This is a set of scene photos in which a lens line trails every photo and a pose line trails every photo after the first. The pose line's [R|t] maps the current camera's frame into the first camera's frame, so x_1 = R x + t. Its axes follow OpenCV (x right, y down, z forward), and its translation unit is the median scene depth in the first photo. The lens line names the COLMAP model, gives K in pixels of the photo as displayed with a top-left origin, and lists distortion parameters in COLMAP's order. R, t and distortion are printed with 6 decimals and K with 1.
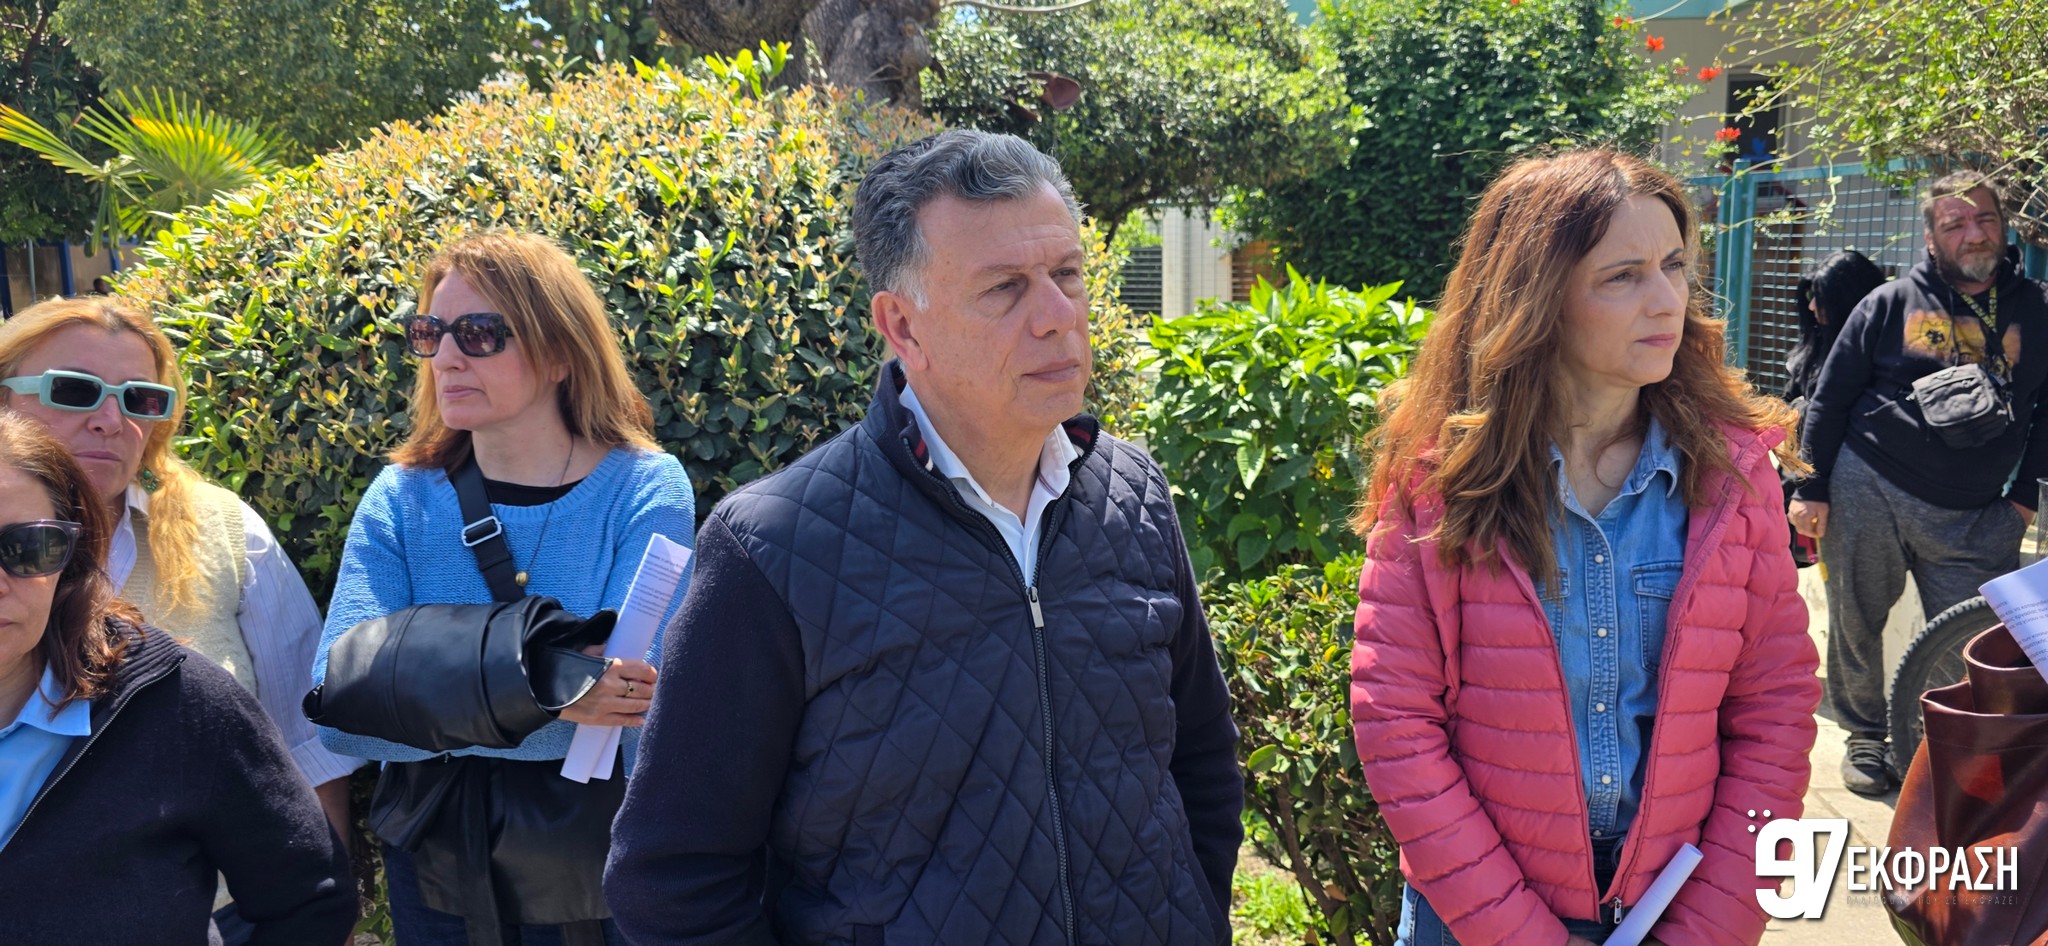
lens RADIAL K [[1398.5, 0, 1020.4], [0, 1398.5, 462.7], [0, 0, 1]] dist [0.045657, -0.064651]
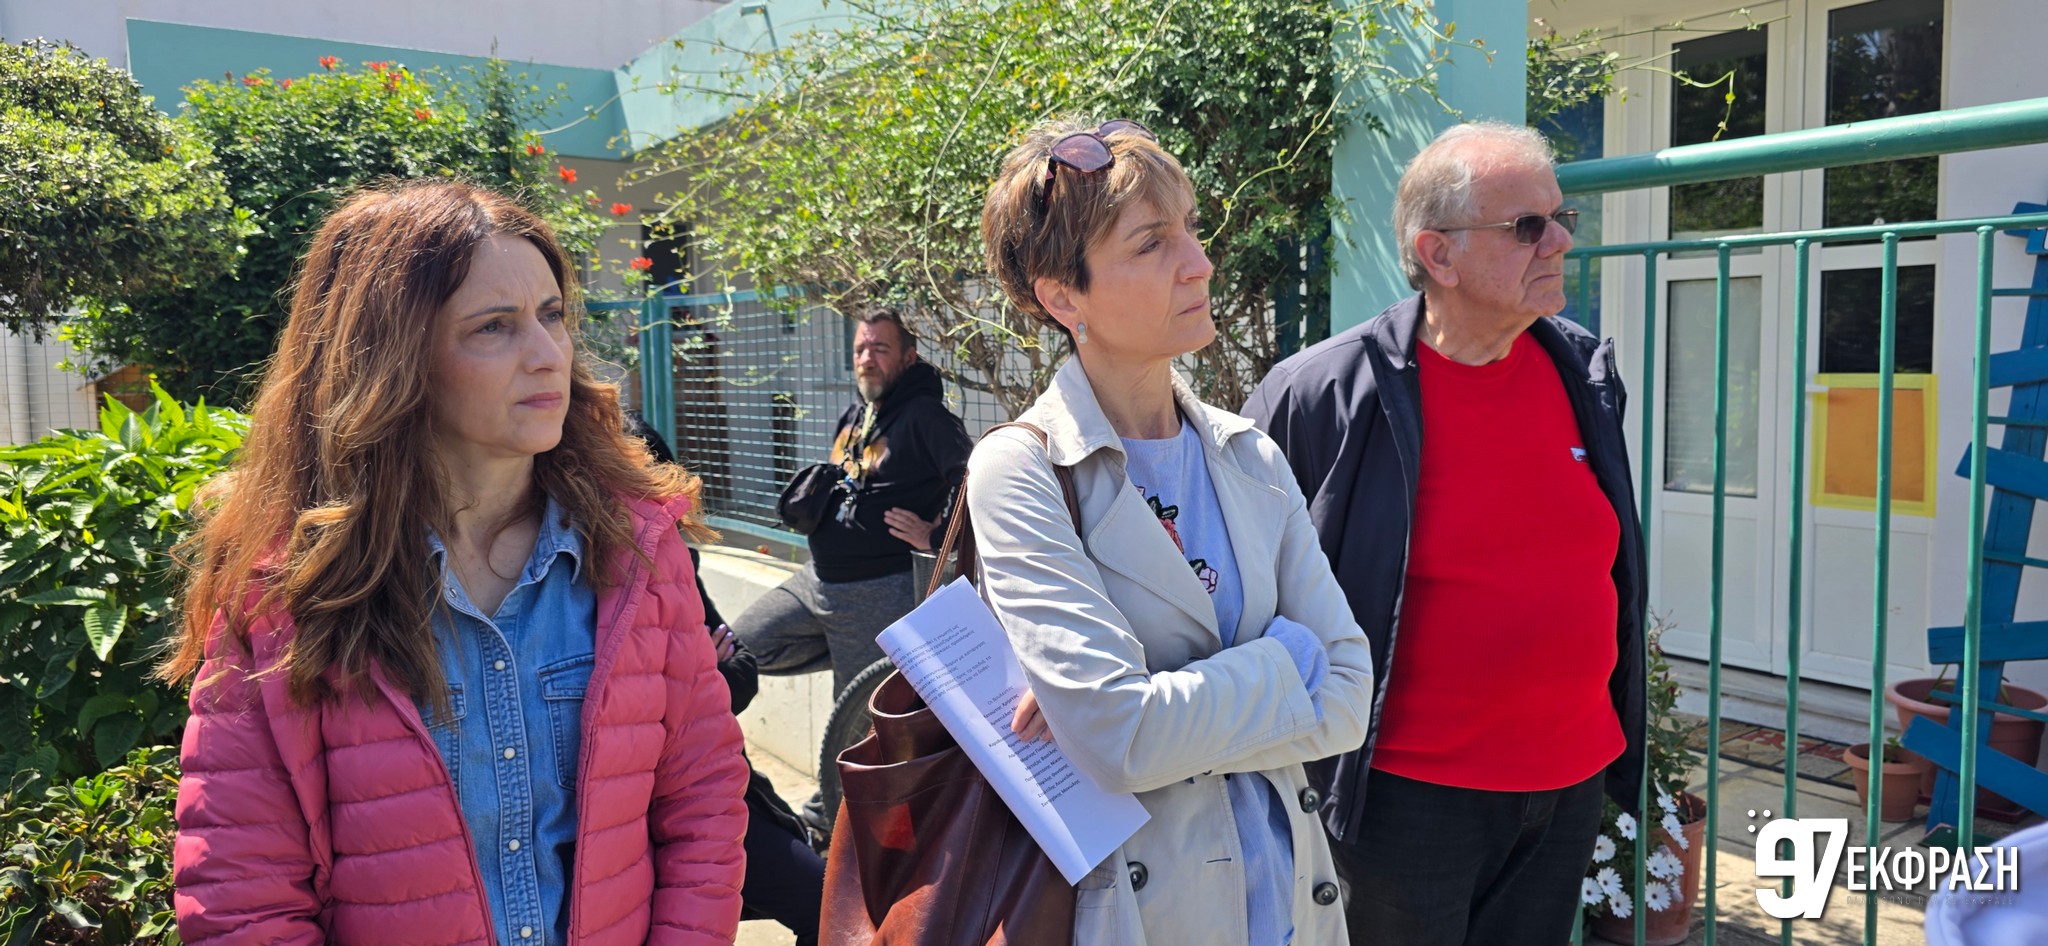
lens RADIAL K [[1294.8, 0, 1033.7], [0, 1294.8, 437.2], [0, 0, 1]] dist [0.084362, -0.065933]
pose [[0.745600, -0.022576, 0.666011, 0.059122], [0.108651, 0.990171, -0.088070, 0.016957], [-0.657477, 0.138028, 0.740724, 0.085664]]
